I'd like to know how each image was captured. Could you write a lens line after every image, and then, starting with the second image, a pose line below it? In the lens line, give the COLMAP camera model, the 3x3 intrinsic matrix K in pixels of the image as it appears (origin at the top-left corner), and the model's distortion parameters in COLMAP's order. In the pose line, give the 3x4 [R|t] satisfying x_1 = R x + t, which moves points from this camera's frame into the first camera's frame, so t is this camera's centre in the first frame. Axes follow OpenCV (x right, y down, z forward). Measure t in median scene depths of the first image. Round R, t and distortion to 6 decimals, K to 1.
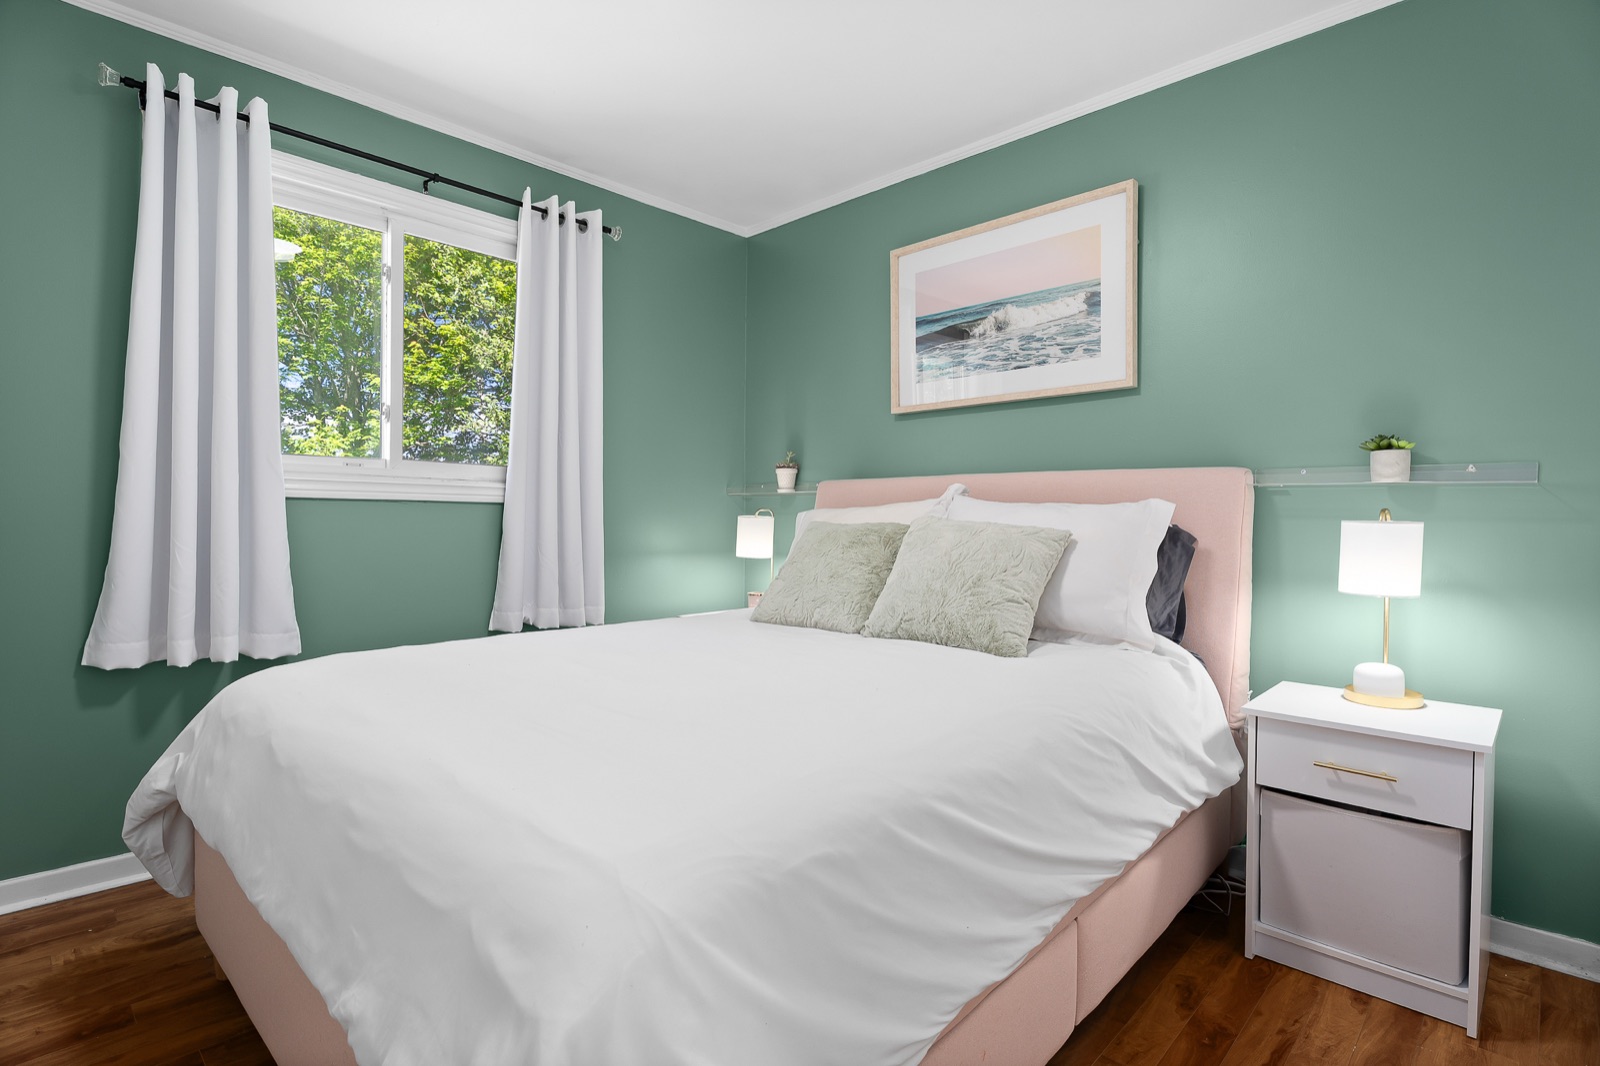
lens RADIAL K [[771.8, 0, 787.7], [0, 771.8, 515.7], [0, 0, 1]] dist [-0.005588, -0.001185]
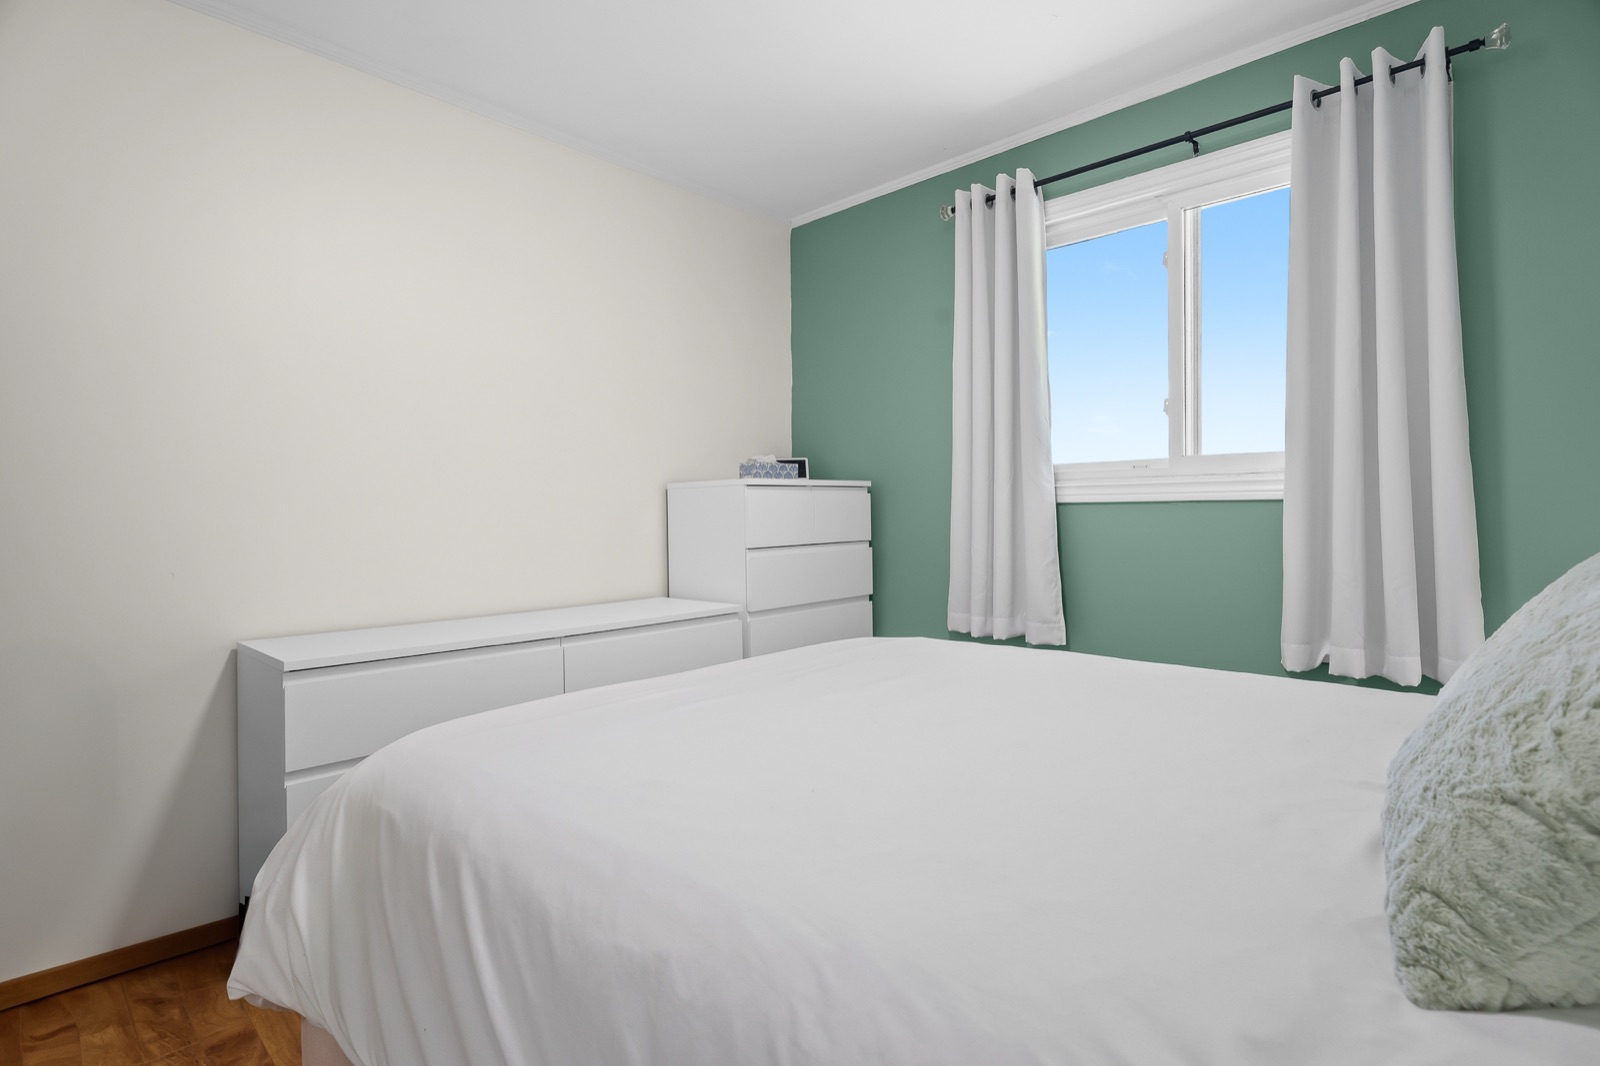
lens RADIAL K [[771.8, 0, 787.7], [0, 771.8, 515.7], [0, 0, 1]] dist [-0.005588, -0.001185]
pose [[-0.002943, -0.004682, -0.999985, 0.474460], [0.010459, 0.999934, -0.004713, -0.007652], [0.999941, -0.010473, -0.002894, 0.610669]]
